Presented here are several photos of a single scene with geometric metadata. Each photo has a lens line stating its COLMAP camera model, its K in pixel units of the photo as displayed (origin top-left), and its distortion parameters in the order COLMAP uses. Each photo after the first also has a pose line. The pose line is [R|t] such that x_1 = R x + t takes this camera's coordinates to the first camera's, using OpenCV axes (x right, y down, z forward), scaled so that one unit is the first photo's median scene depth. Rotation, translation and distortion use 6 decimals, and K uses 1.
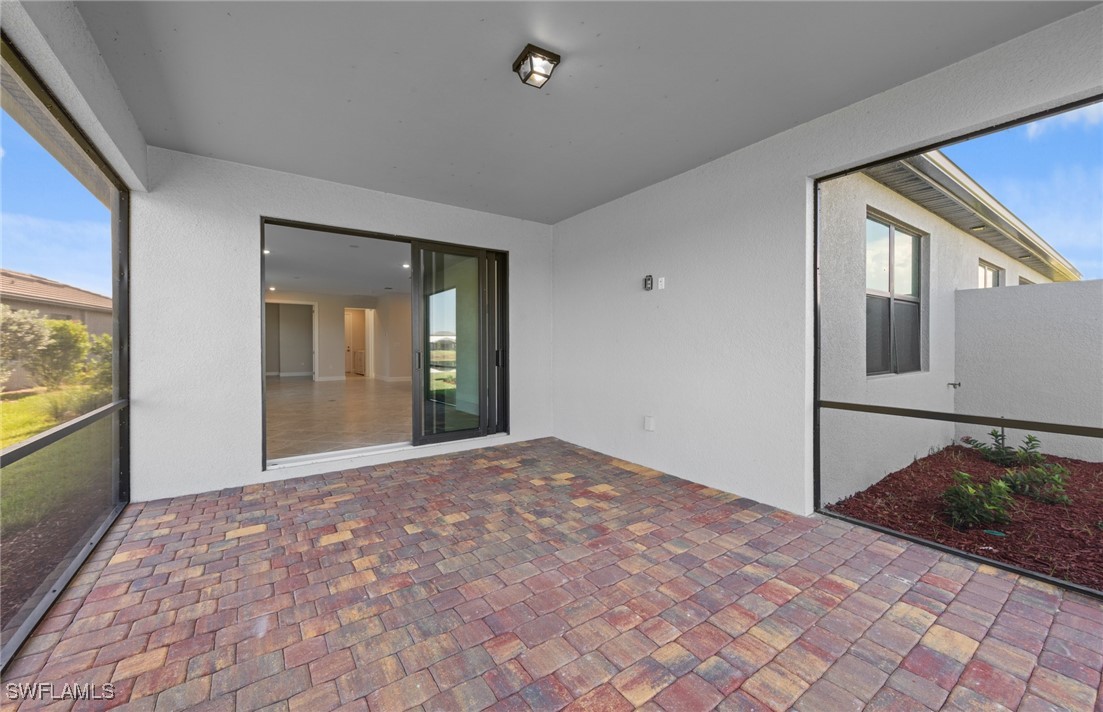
lens RADIAL K [[423.3, 0, 552.4], [0, 423.3, 347.2], [0, 0, 1]] dist [0.001099, 0.000087]
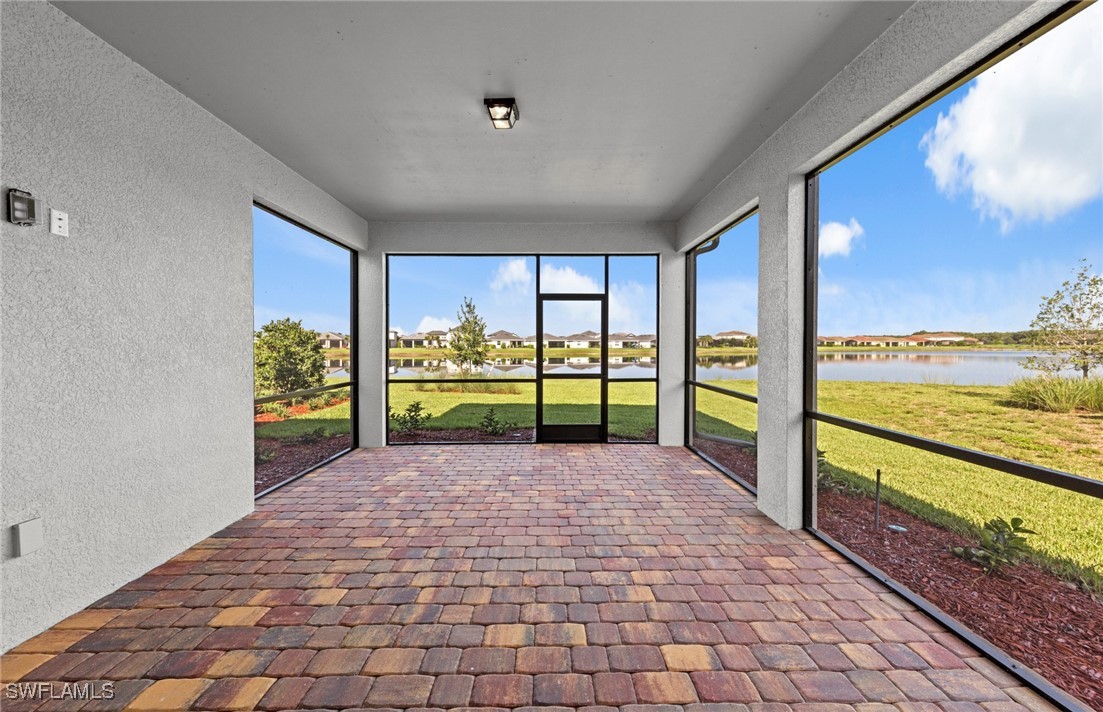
lens RADIAL K [[423.3, 0, 552.4], [0, 423.3, 347.2], [0, 0, 1]] dist [0.001099, 0.000087]
pose [[-0.824065, -0.000702, 0.566495, -0.703840], [0.005267, 0.999947, 0.008901, -0.020032], [-0.566471, 0.010318, -0.824017, 1.632728]]
